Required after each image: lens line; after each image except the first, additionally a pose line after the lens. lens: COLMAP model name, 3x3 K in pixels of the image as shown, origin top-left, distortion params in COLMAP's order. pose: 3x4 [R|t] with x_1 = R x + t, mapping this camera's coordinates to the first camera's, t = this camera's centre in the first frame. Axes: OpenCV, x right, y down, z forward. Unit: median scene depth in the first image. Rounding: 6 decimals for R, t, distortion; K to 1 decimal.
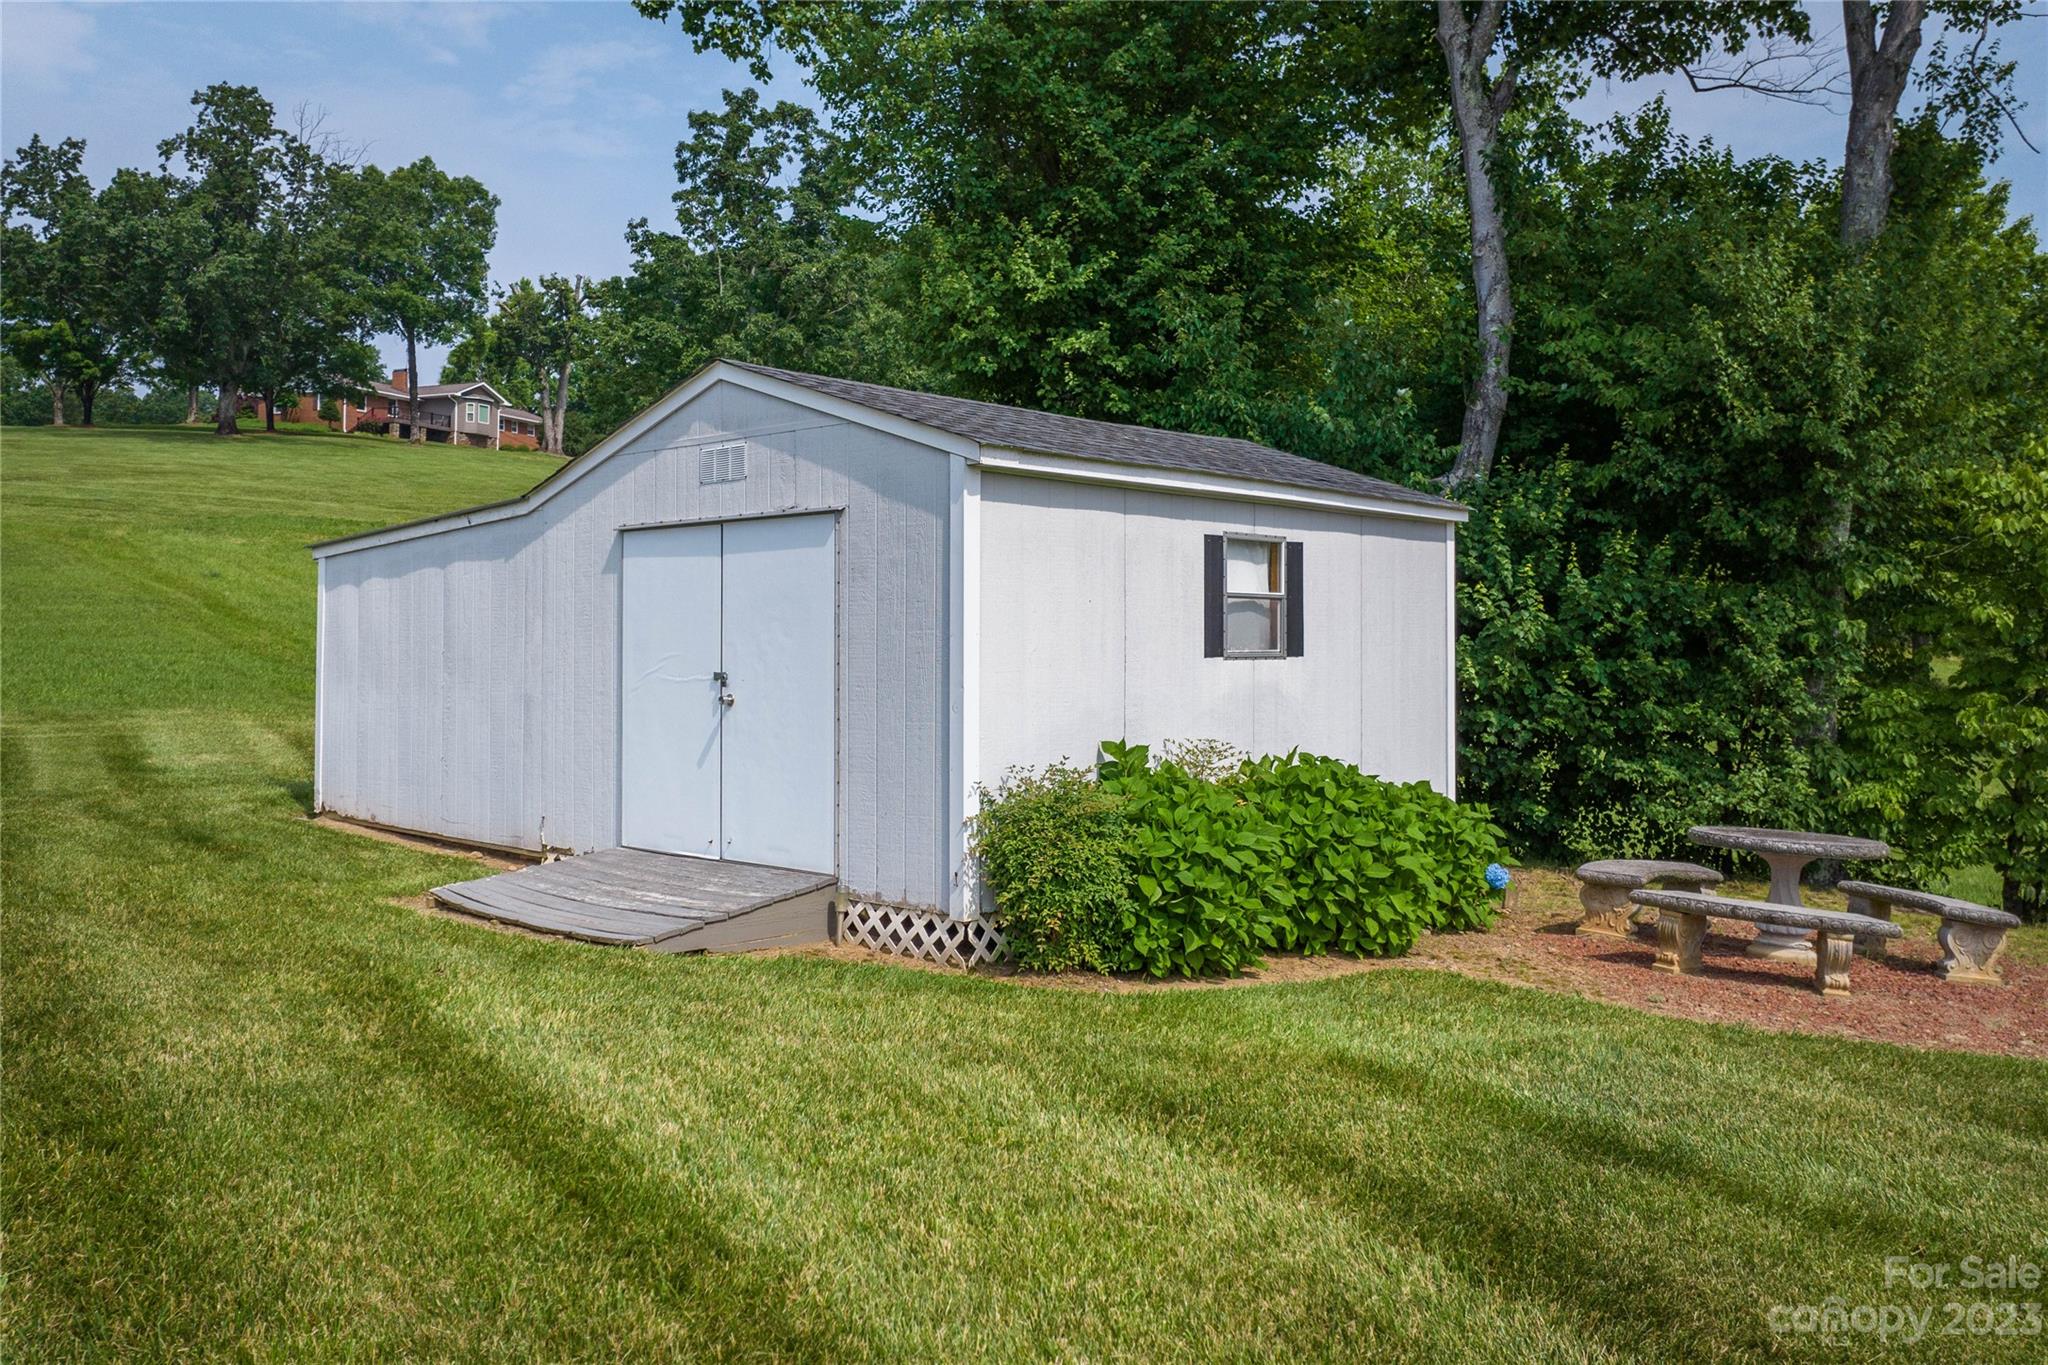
lens RADIAL K [[1543.3, 0, 1043.4], [0, 1543.3, 684.9], [0, 0, 1]] dist [-0.010542, -0.002049]
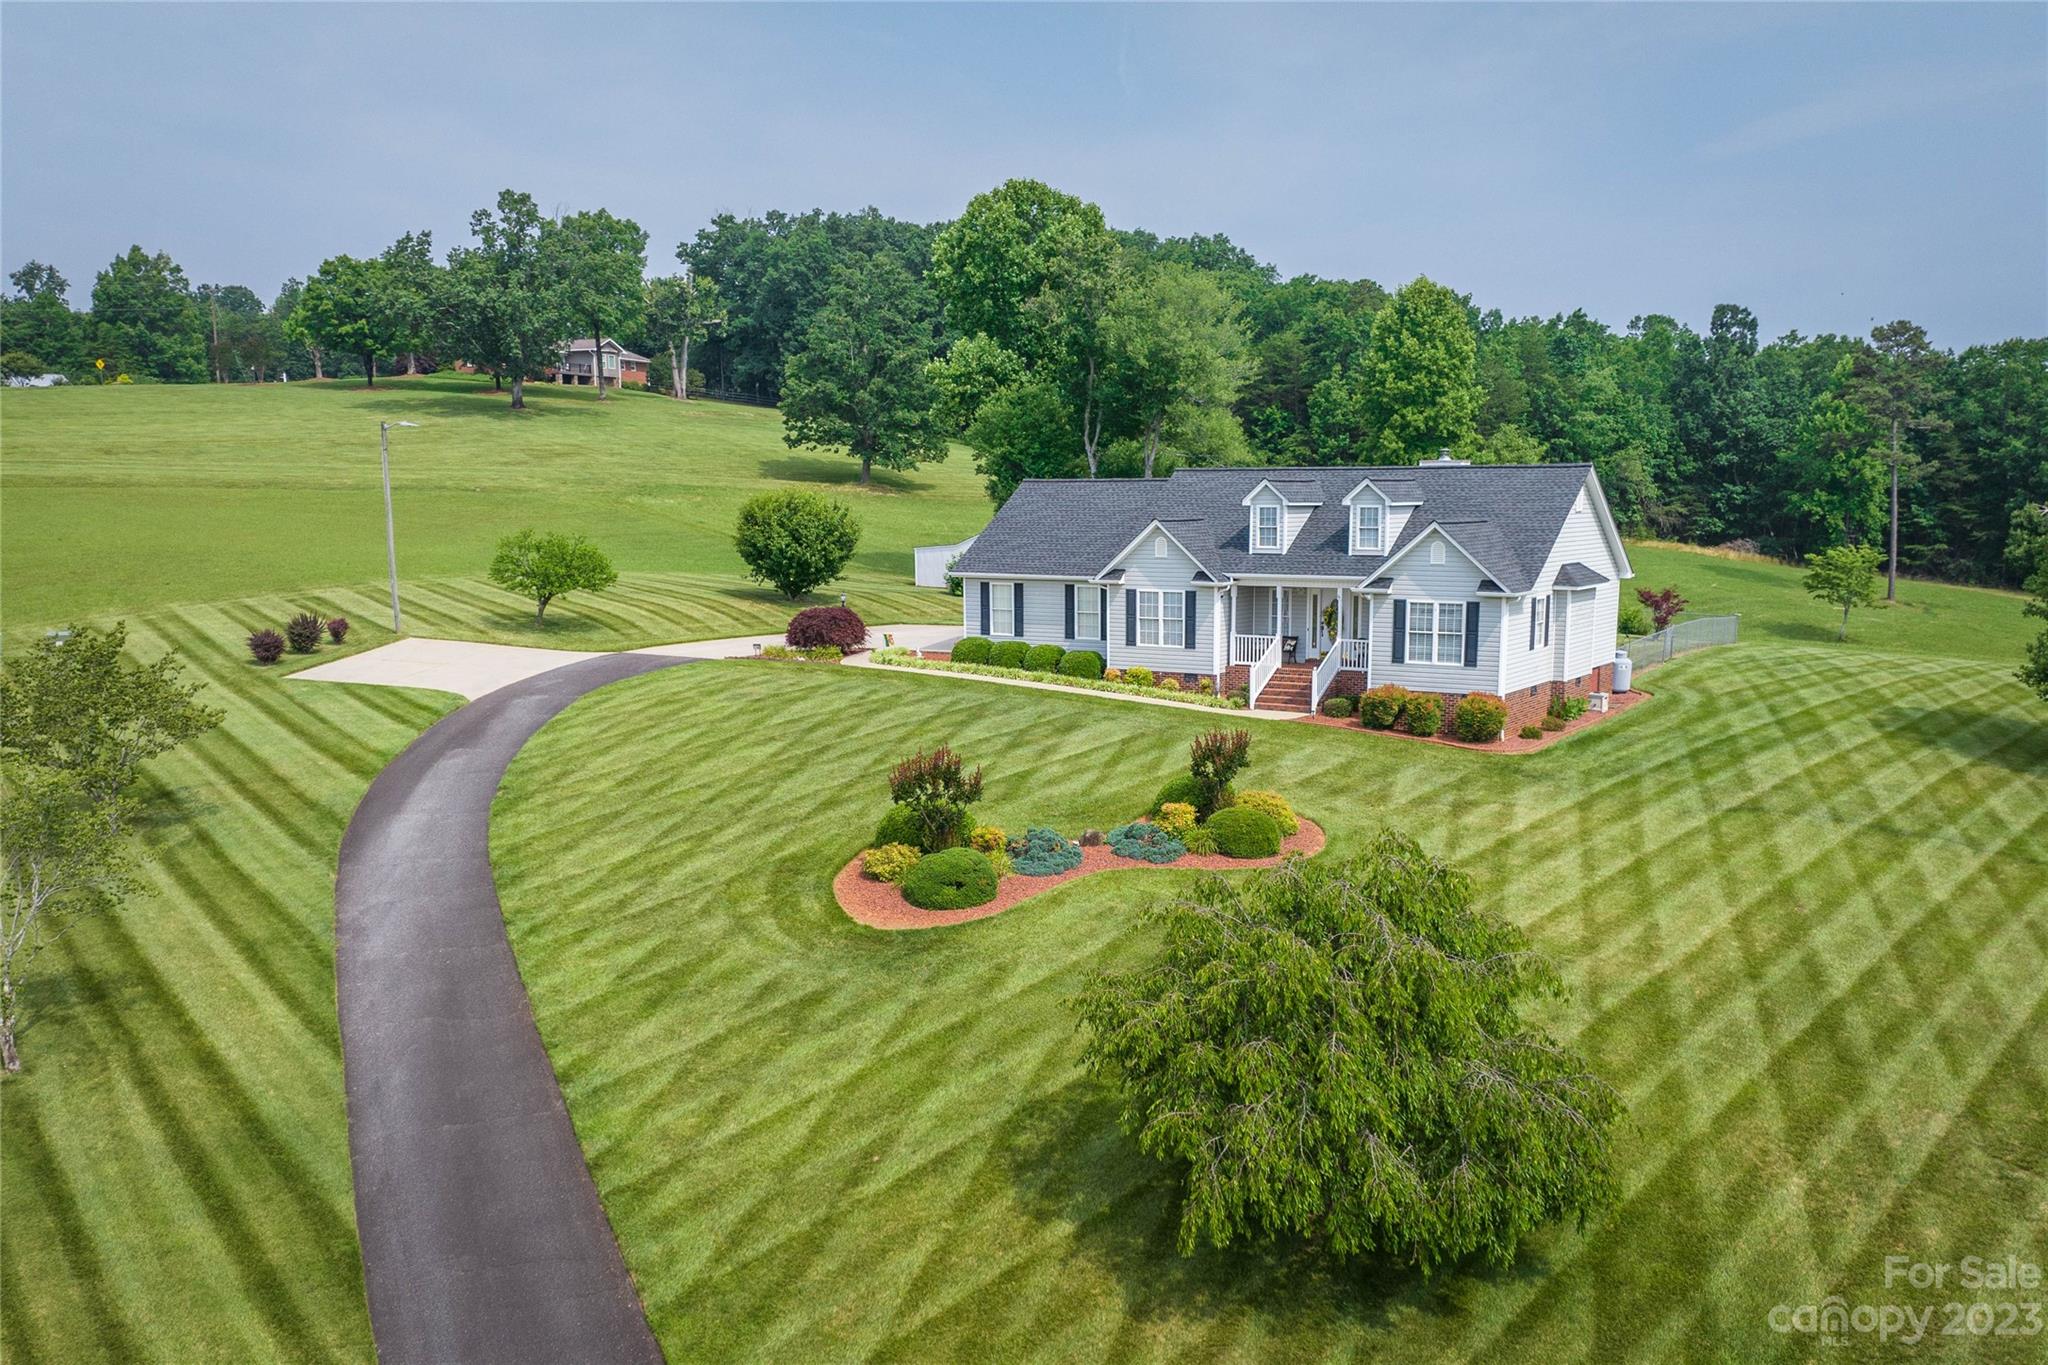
lens RADIAL K [[1767.6, 0, 1035.4], [0, 1767.6, 873.7], [0, 0, 1]] dist [-0.001008, -0.095181]
pose [[0.999687, -0.017746, 0.017613, -0.016528], [0.014133, 0.982181, 0.187406, -0.019130], [-0.020625, -0.187099, 0.982125, -1.091937]]
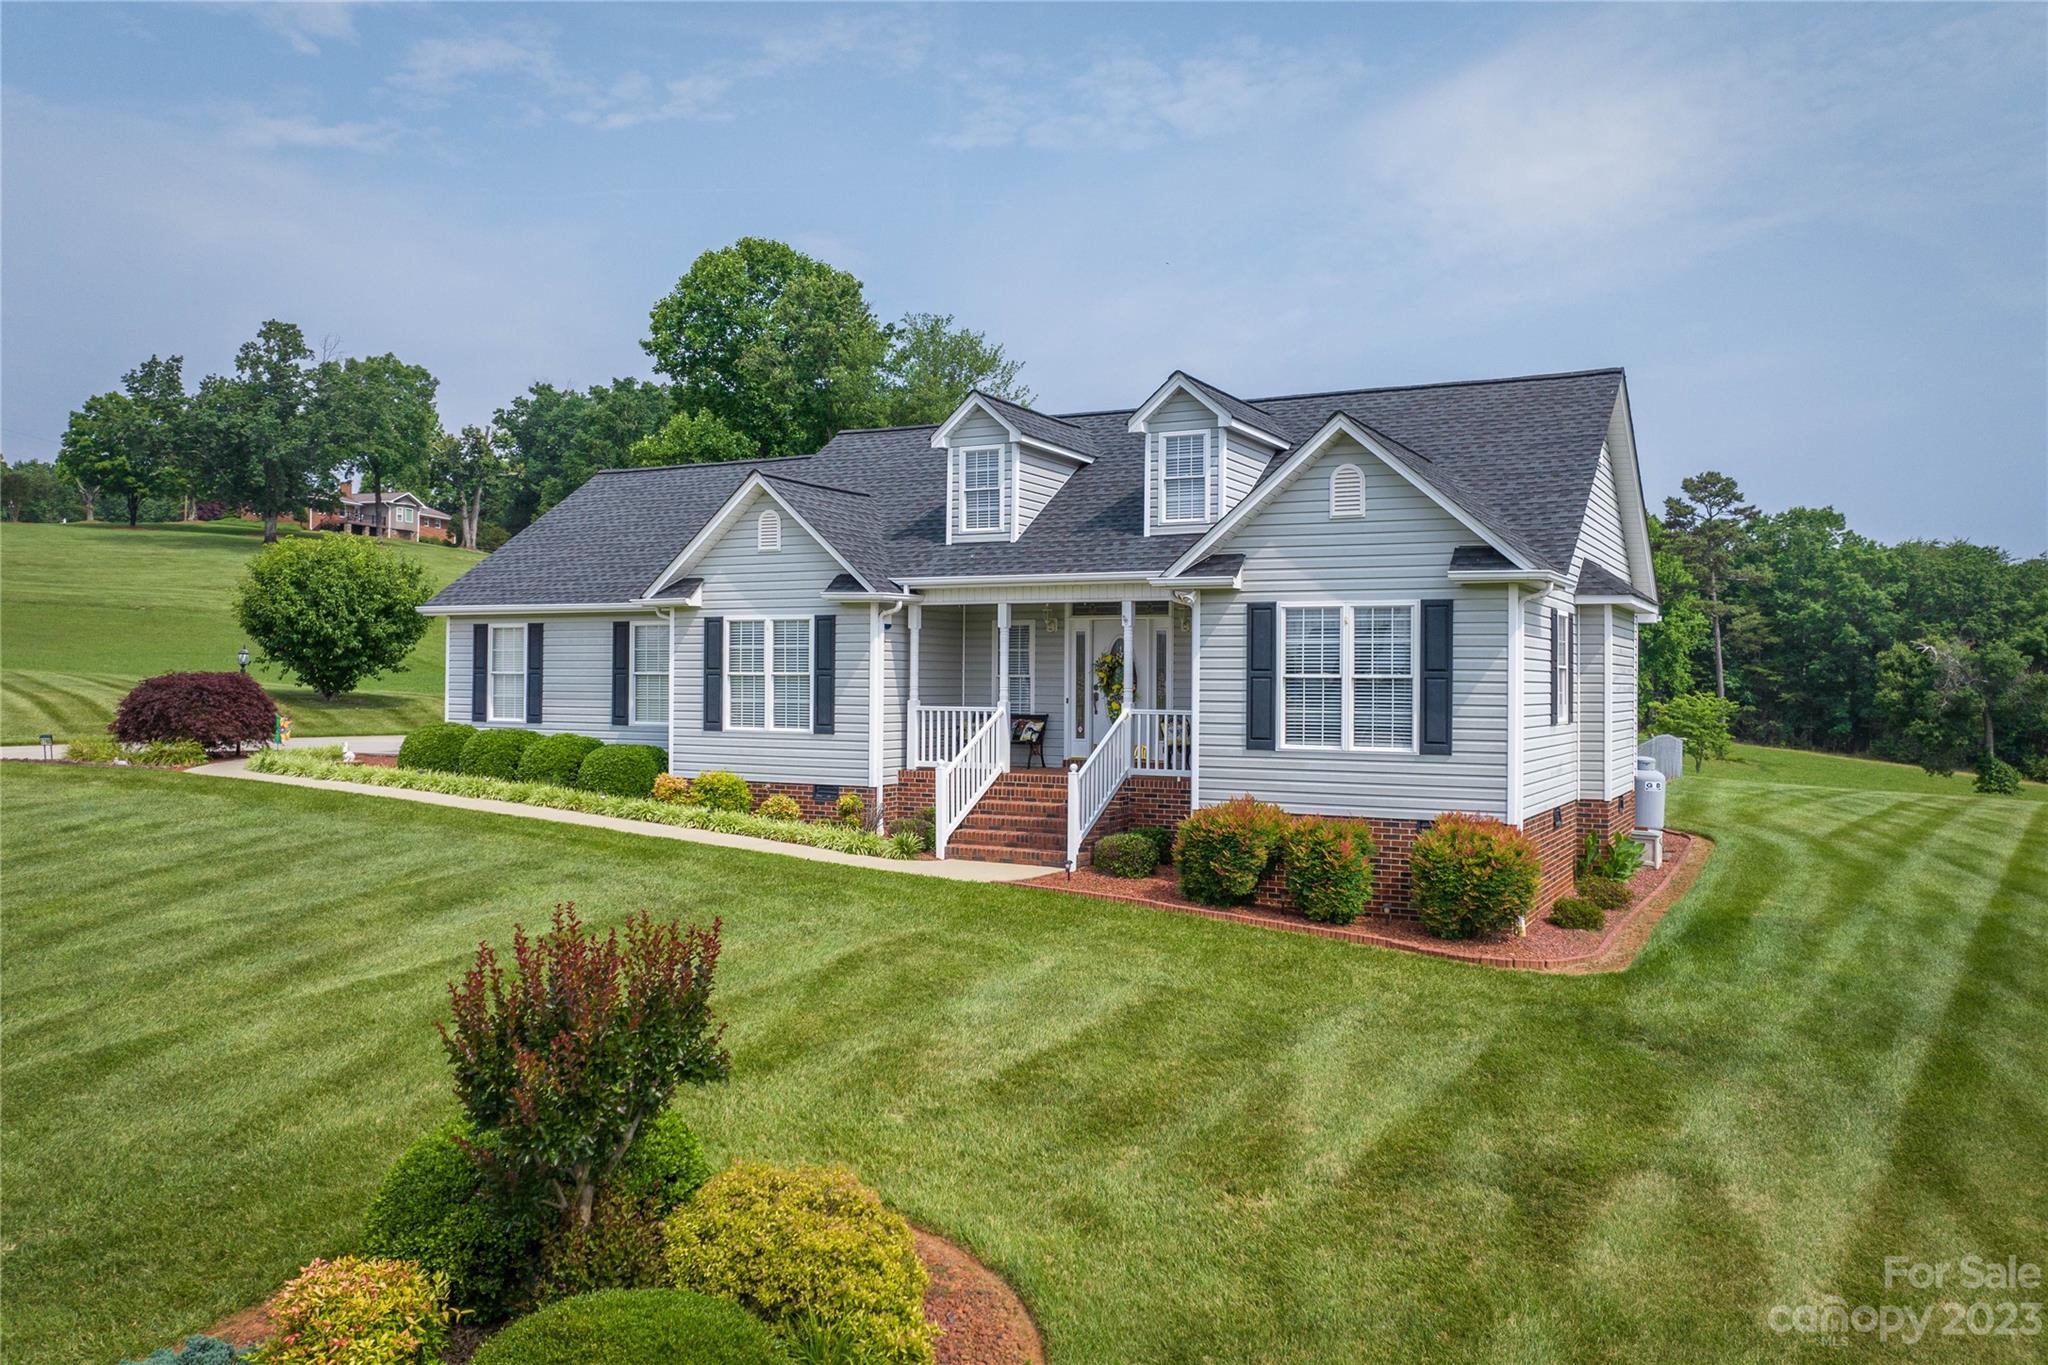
lens RADIAL K [[1543.3, 0, 1043.4], [0, 1543.3, 684.9], [0, 0, 1]] dist [-0.010542, -0.002049]
pose [[0.992715, 0.002438, 0.120464, 0.062154], [0.000697, 0.999662, -0.025971, 0.022344], [-0.120486, 0.025866, 0.992378, -0.699986]]
